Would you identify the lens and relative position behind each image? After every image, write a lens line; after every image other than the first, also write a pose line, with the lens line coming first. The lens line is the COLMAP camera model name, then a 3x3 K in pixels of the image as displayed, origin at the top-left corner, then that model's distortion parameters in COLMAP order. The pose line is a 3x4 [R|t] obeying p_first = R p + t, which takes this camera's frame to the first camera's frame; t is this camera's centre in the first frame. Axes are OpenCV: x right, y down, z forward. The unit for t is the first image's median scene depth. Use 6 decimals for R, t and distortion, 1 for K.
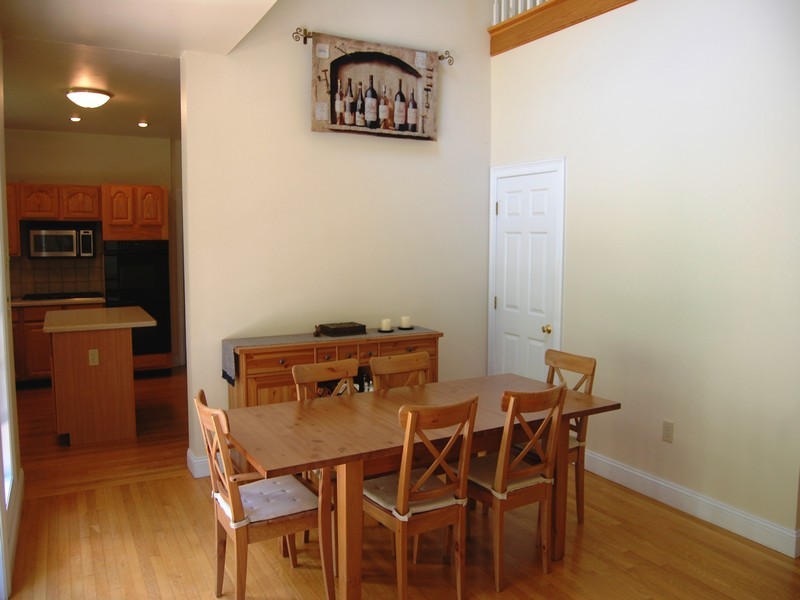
lens RADIAL K [[600.5, 0, 400.0], [0, 600.5, 300.0], [0, 0, 1]] dist [-0.106763, -0.000854]
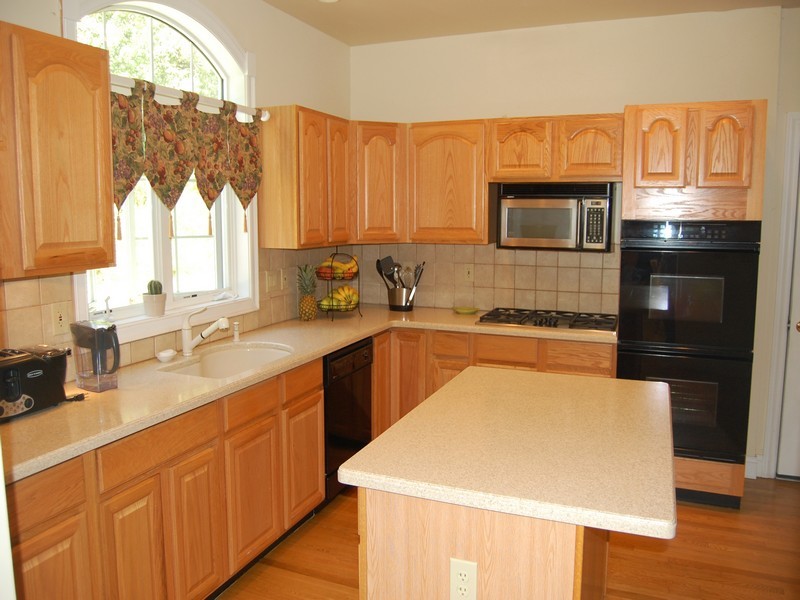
lens RADIAL K [[600.5, 0, 400.0], [0, 600.5, 300.0], [0, 0, 1]] dist [-0.106763, -0.000854]
pose [[0.600233, 0.112585, -0.791861, -0.293772], [-0.078464, 0.993556, 0.081786, -0.083328], [0.795967, 0.013042, 0.605200, 0.748118]]
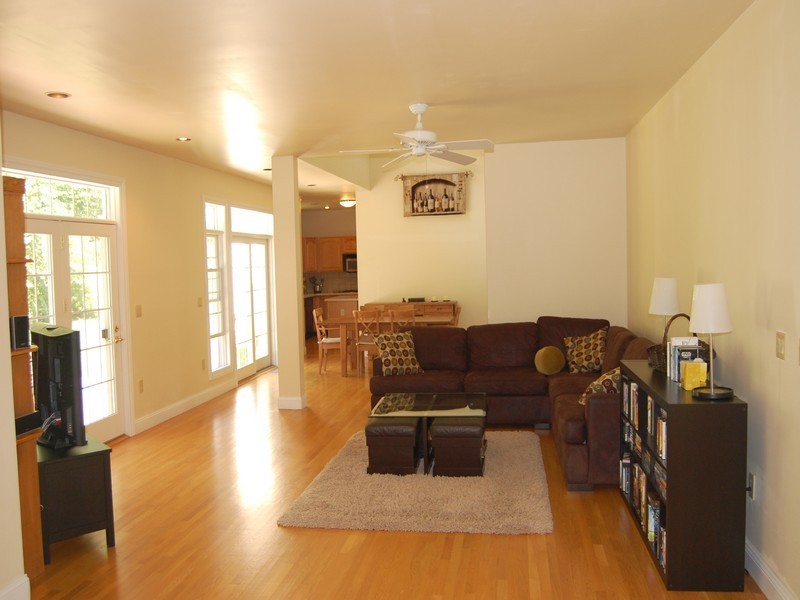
lens RADIAL K [[600.5, 0, 400.0], [0, 600.5, 300.0], [0, 0, 1]] dist [-0.106763, -0.000854]
pose [[0.763025, 0.019463, -0.646076, 1.325106], [-0.043189, 0.998848, -0.020916, 0.098469], [0.644925, 0.043862, 0.762986, -0.799420]]
